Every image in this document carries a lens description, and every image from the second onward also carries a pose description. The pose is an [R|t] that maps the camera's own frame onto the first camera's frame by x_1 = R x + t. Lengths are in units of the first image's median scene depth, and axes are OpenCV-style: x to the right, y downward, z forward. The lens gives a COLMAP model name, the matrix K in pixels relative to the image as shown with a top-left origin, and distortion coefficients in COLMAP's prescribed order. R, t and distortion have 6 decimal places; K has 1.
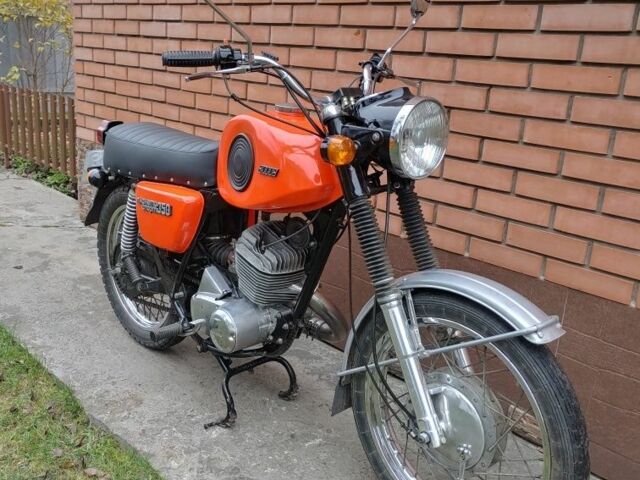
lens RADIAL K [[669.0, 0, 320.0], [0, 669.0, 240.0], [0, 0, 1]] dist [-0.006734, 0.011065]
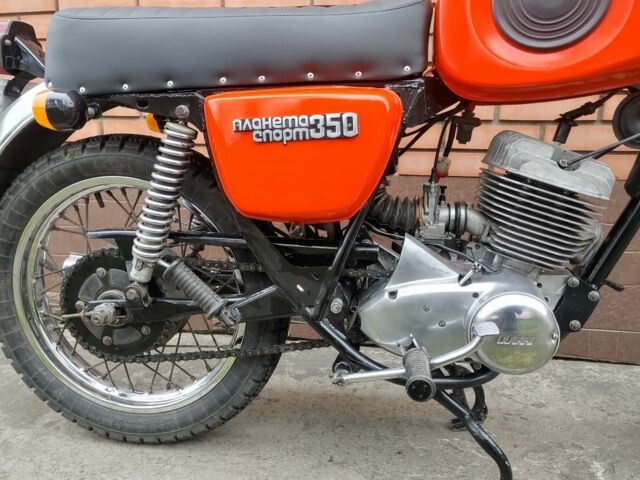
lens RADIAL K [[504.7, 0, 321.6], [0, 504.7, 237.1], [0, 0, 1]] dist [0.005147, 0.004178]
pose [[0.789937, -0.152685, 0.593875, -0.606311], [0.196296, 0.980503, -0.009014, 0.042859], [-0.580920, 0.123696, 0.804507, 0.938228]]
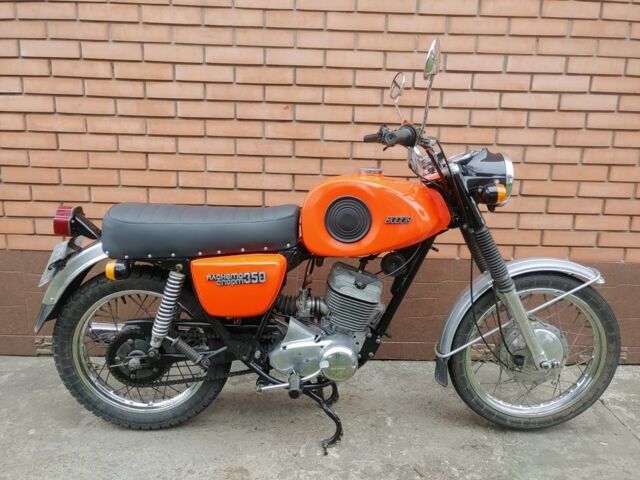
lens RADIAL K [[504.7, 0, 321.6], [0, 504.7, 237.1], [0, 0, 1]] dist [0.005147, 0.004178]
pose [[0.671792, -0.196491, 0.714204, -0.931869], [0.214696, 0.974439, 0.066139, -0.180302], [-0.708943, 0.108905, 0.696806, 0.471021]]
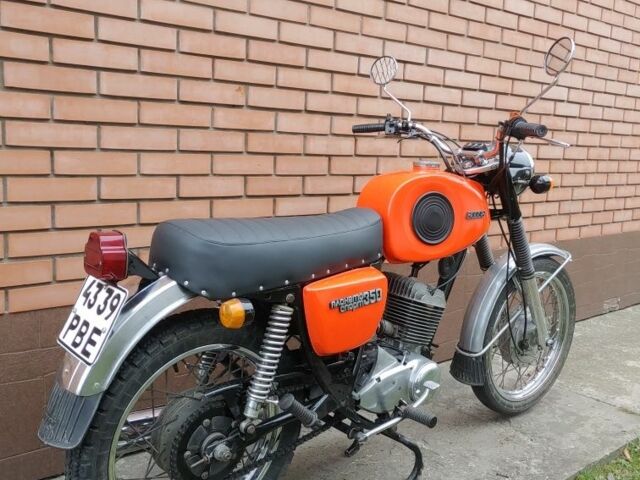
lens RADIAL K [[669.0, 0, 320.0], [0, 669.0, 240.0], [0, 0, 1]] dist [-0.006734, 0.011065]
pose [[0.045316, -0.204446, 0.977828, -1.379145], [0.237320, 0.953015, 0.188259, -0.381254], [-0.970374, 0.223527, 0.091706, 1.258162]]
